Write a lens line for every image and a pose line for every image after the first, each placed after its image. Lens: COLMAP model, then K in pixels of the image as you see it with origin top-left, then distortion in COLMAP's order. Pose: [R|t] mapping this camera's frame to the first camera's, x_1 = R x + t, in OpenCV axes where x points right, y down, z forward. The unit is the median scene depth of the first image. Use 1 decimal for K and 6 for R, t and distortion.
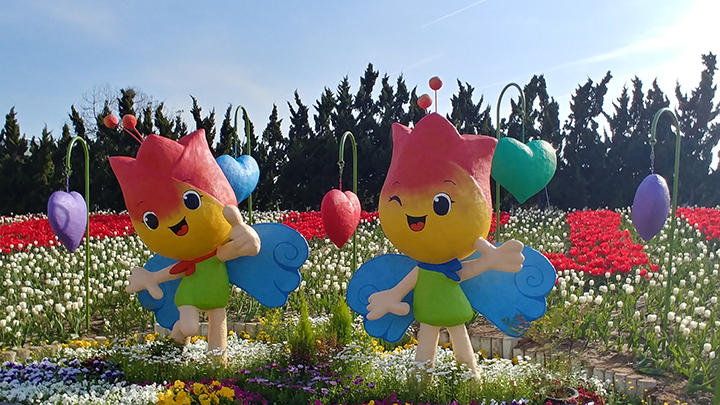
lens RADIAL K [[639.6, 0, 360.0], [0, 639.6, 202.5], [0, 0, 1]] dist [-0.097906, 0.005273]
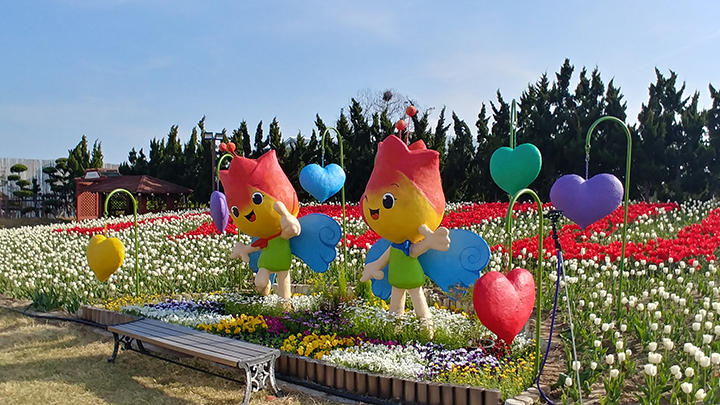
lens RADIAL K [[639.6, 0, 360.0], [0, 639.6, 202.5], [0, 0, 1]] dist [-0.097906, 0.005273]
pose [[0.902858, -0.003457, -0.429925, 0.152529], [0.010285, 0.999855, 0.013559, -0.003029], [0.429816, -0.016663, 0.902763, -0.068677]]
